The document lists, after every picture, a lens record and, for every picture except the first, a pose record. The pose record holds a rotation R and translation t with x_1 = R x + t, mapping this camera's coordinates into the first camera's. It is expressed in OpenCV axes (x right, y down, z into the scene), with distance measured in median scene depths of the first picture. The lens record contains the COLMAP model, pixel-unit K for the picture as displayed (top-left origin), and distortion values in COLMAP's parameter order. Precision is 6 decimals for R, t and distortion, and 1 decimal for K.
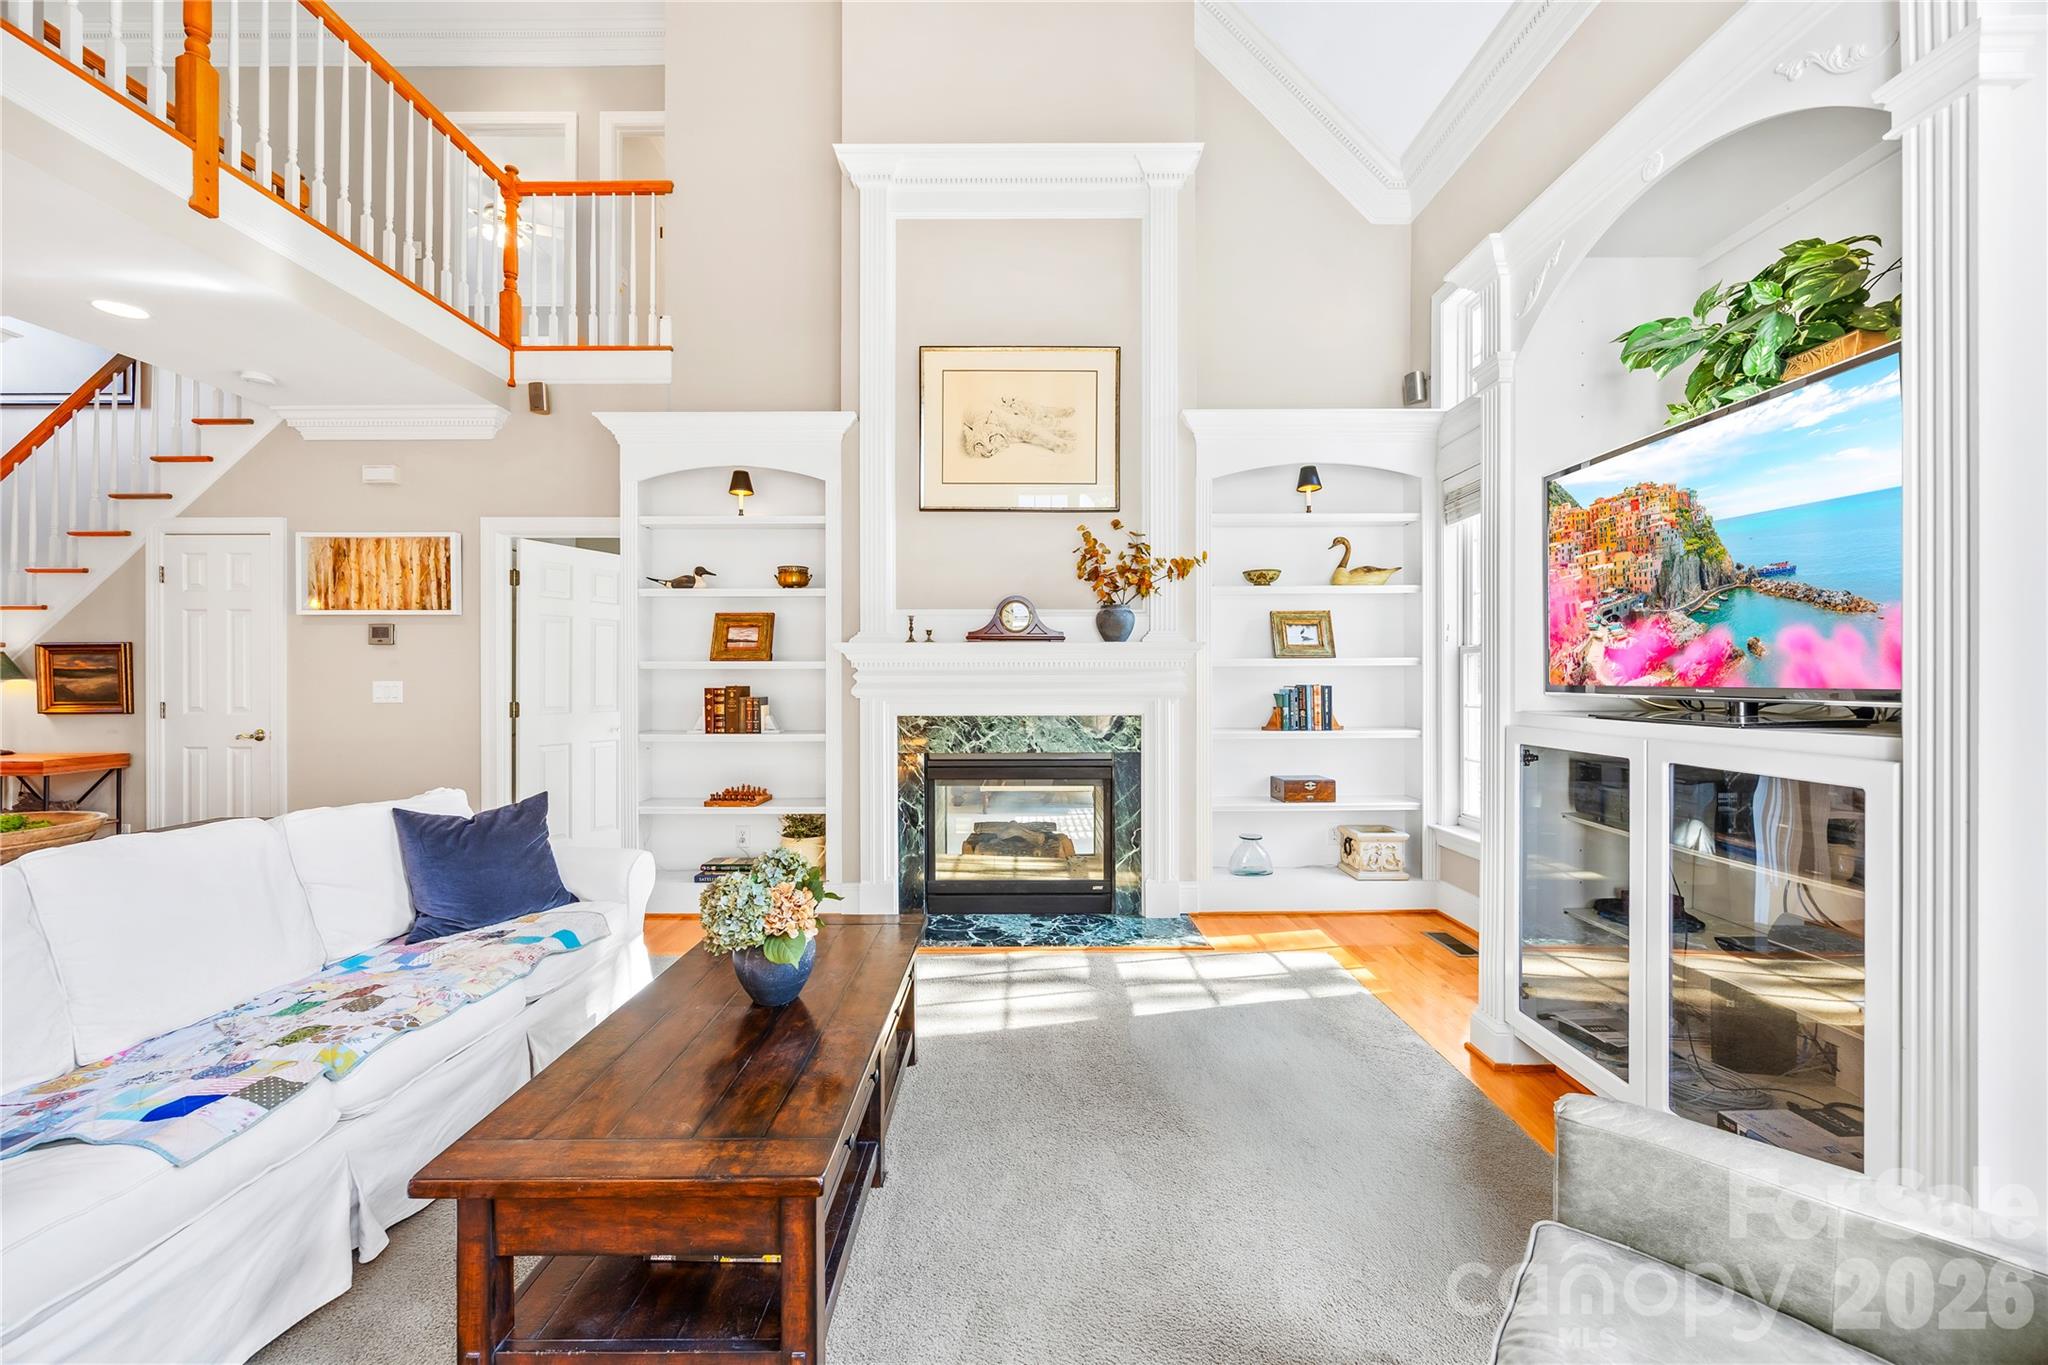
lens RADIAL K [[790.3, 0, 1031.6], [0, 790.3, 677.4], [0, 0, 1]] dist [-0.002017, -0.000233]
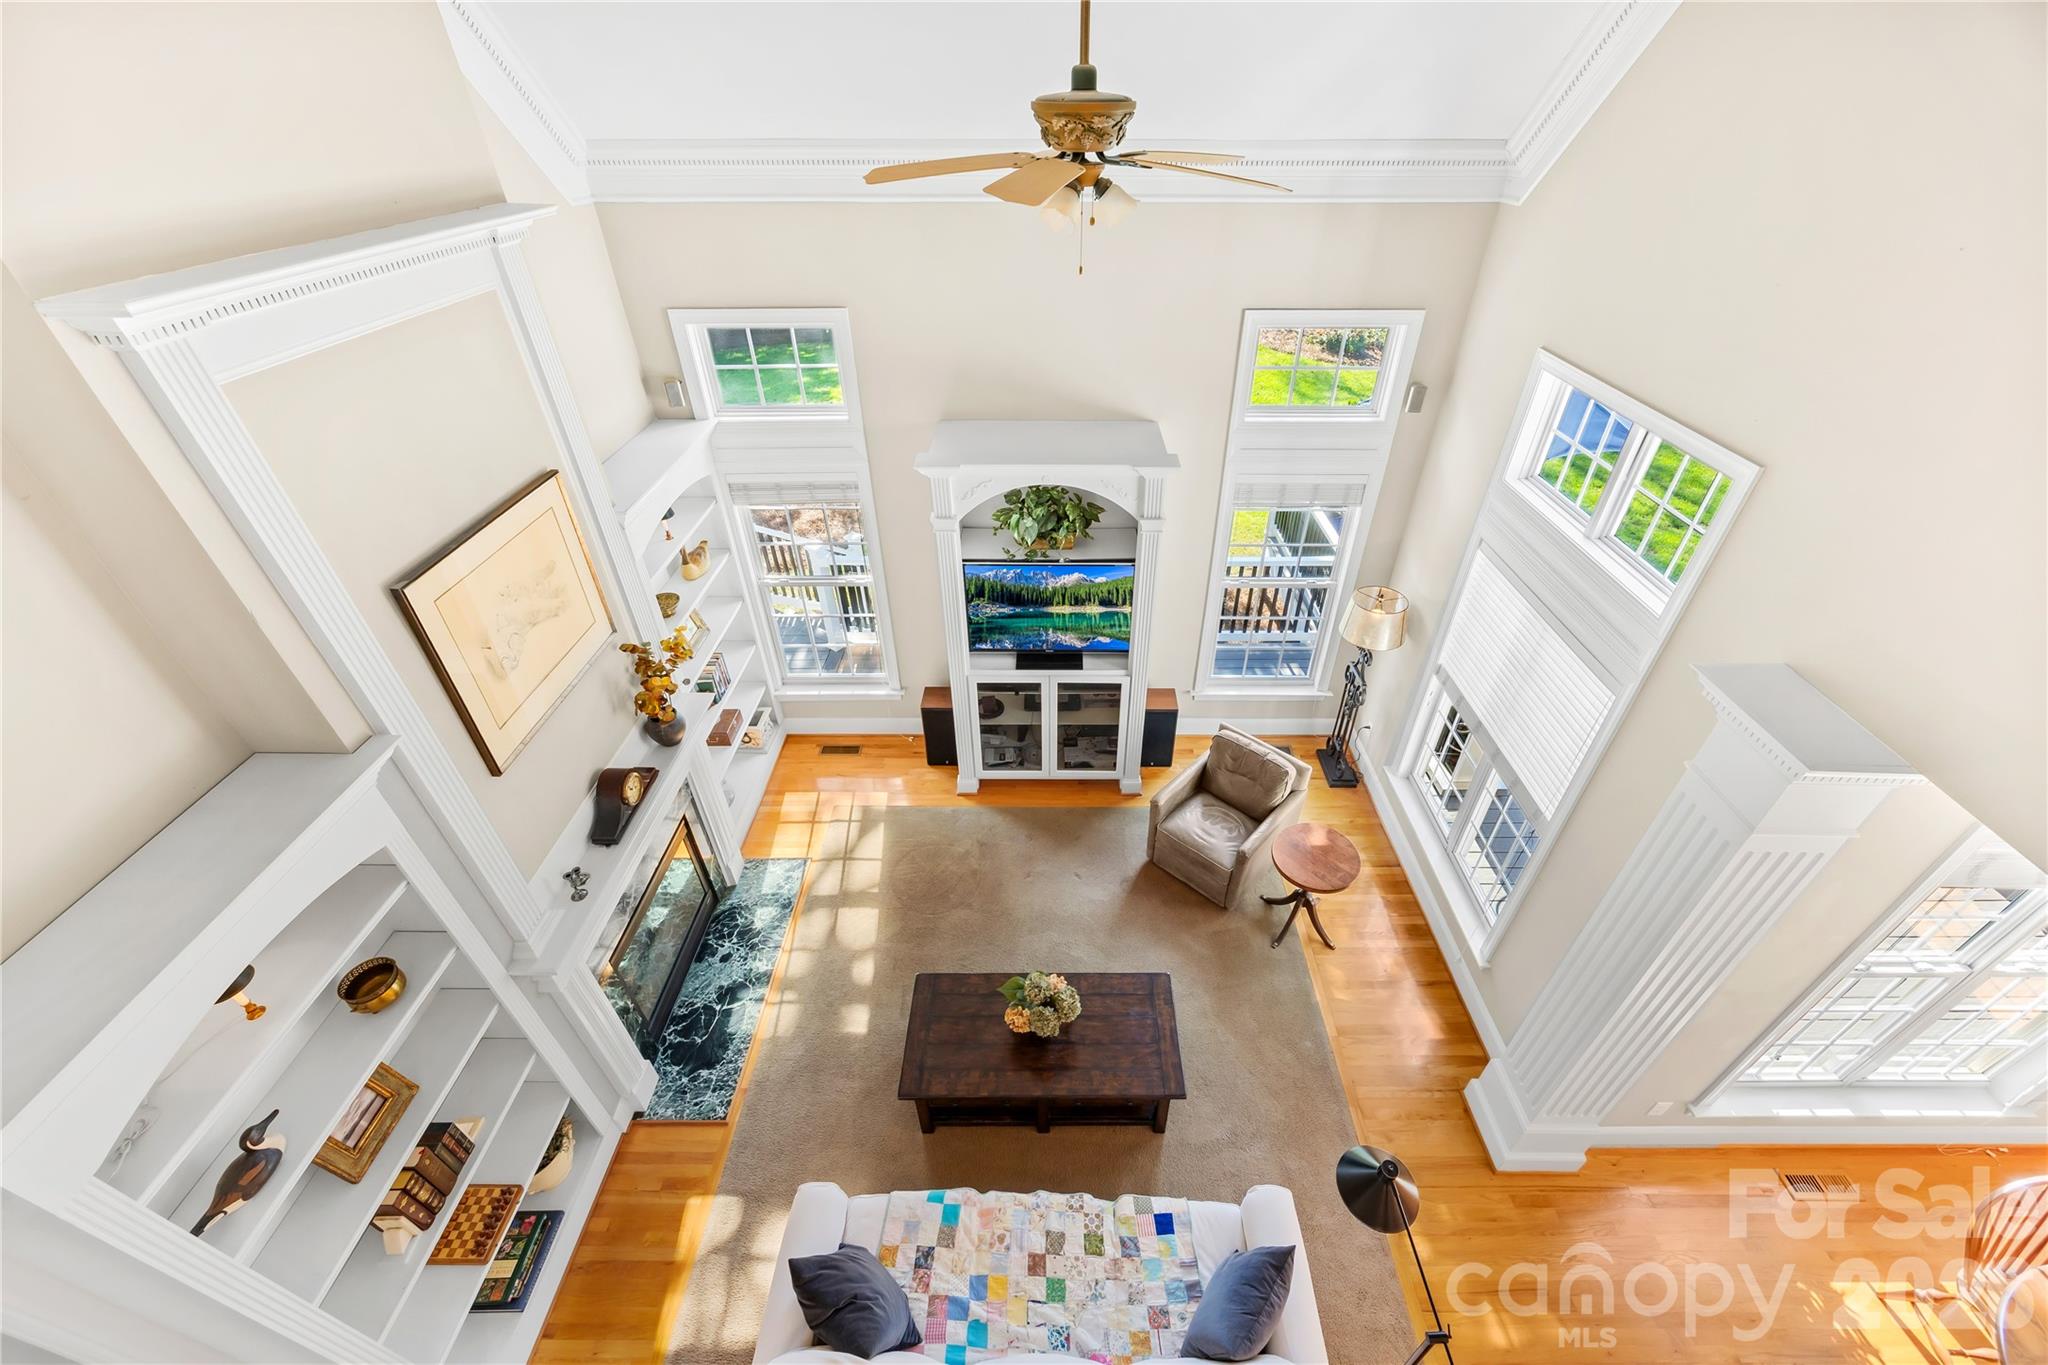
lens RADIAL K [[776.6, 0, 1042.4], [0, 776.6, 683.2], [0, 0, 1]] dist [0.000269, -0.000061]
pose [[0.021367, -0.590299, 0.806902, -0.680751], [0.003909, 0.807129, 0.590362, -0.720948], [-0.999764, -0.009460, 0.019553, 0.459800]]
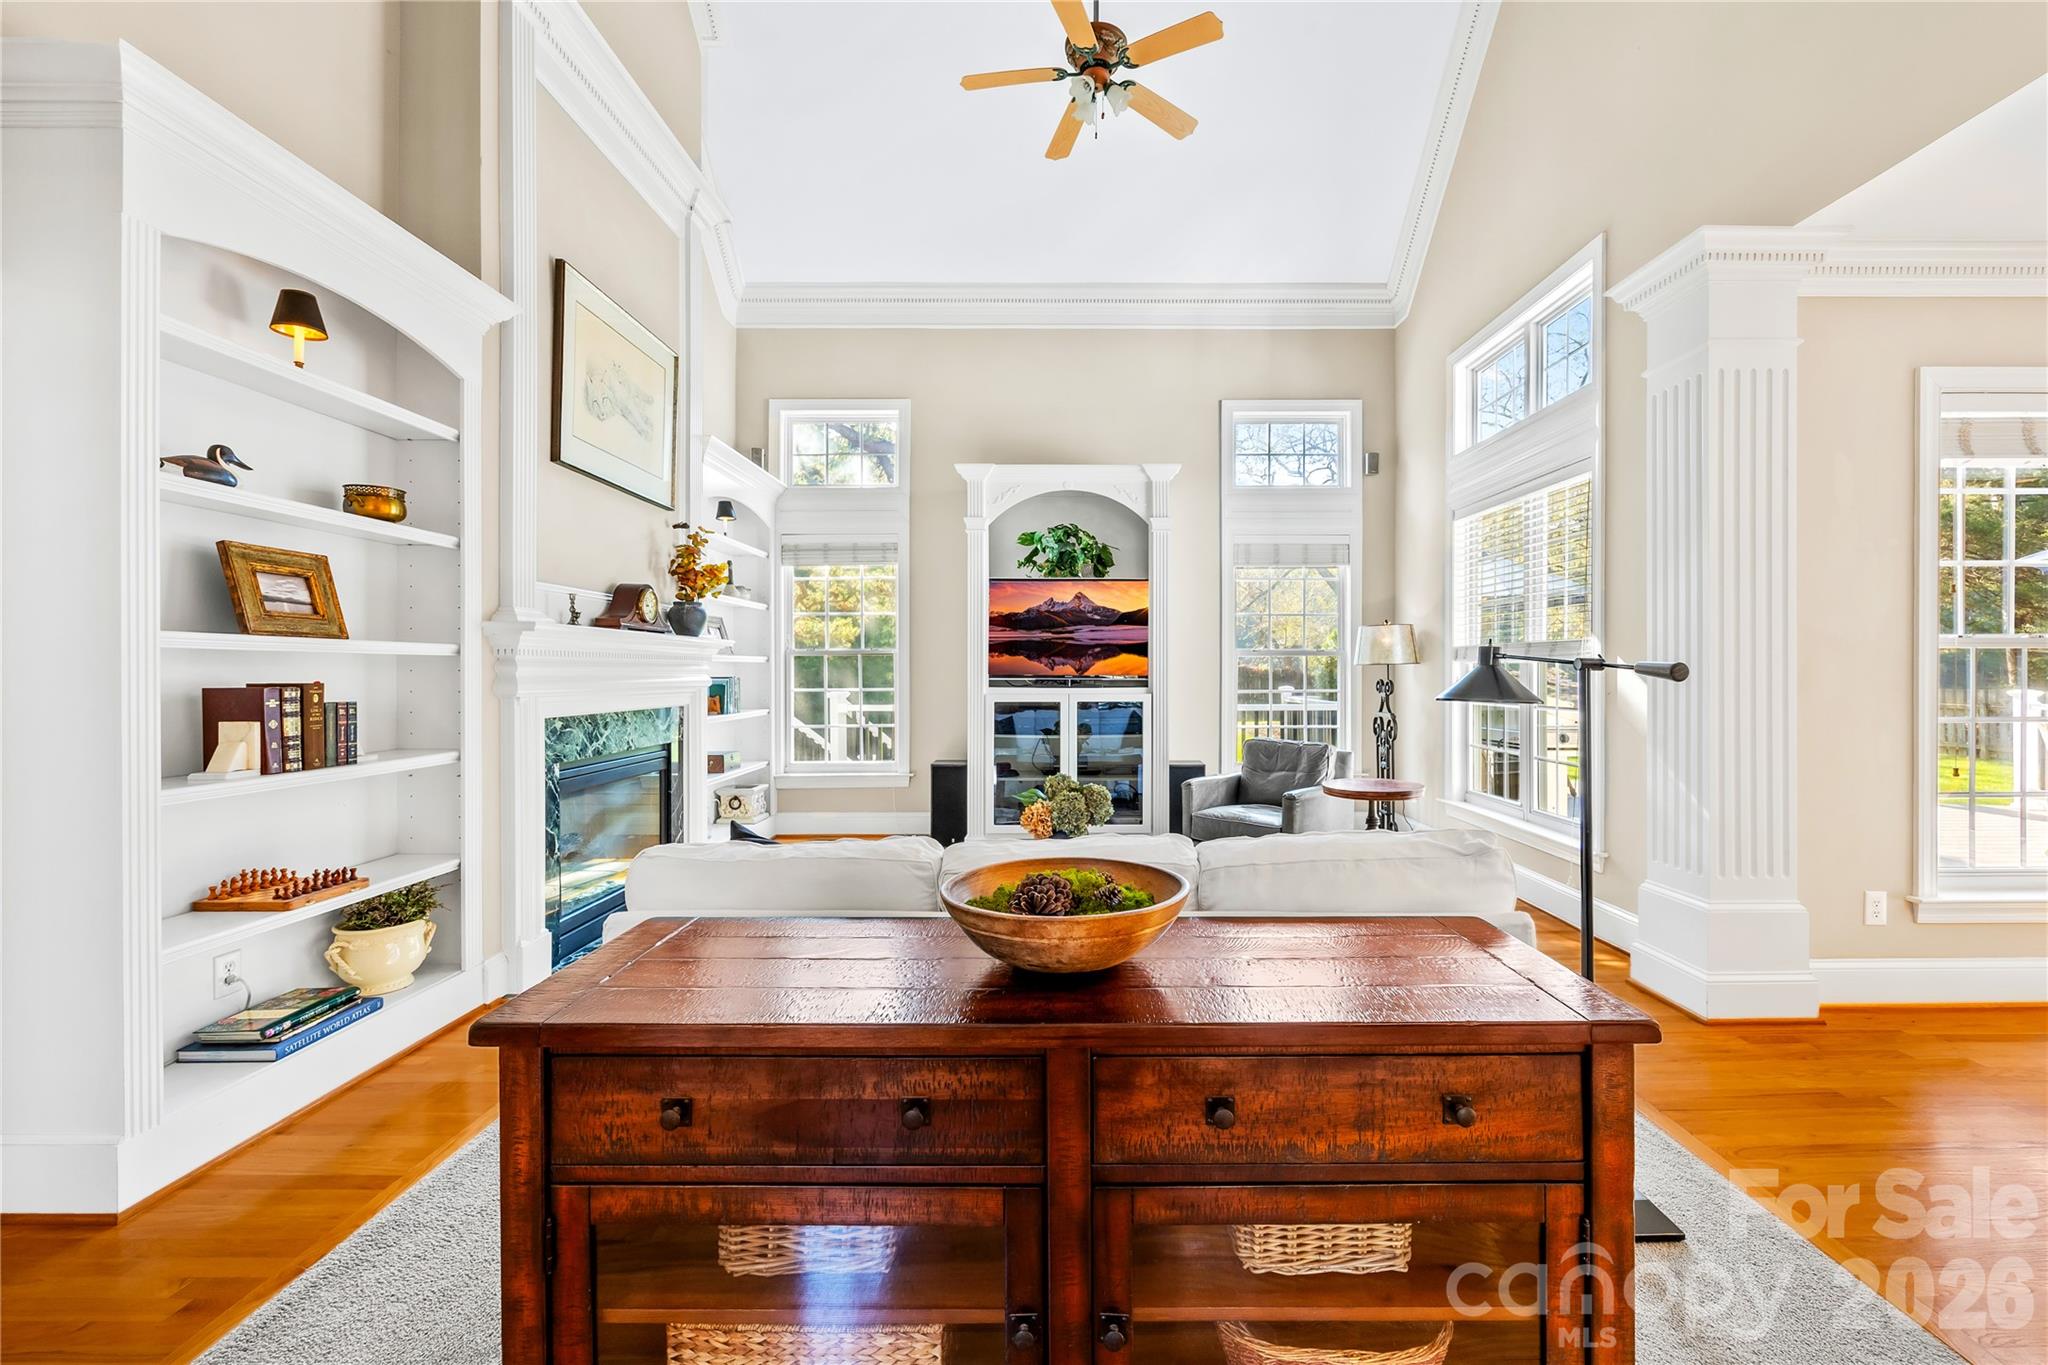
lens RADIAL K [[790.3, 0, 1031.6], [0, 790.3, 677.4], [0, 0, 1]] dist [-0.002017, -0.000233]
pose [[0.037008, -0.004424, 0.999305, -0.924484], [-0.000937, 0.999990, 0.004462, 0.004187], [-0.999315, -0.001102, 0.037003, 0.487327]]
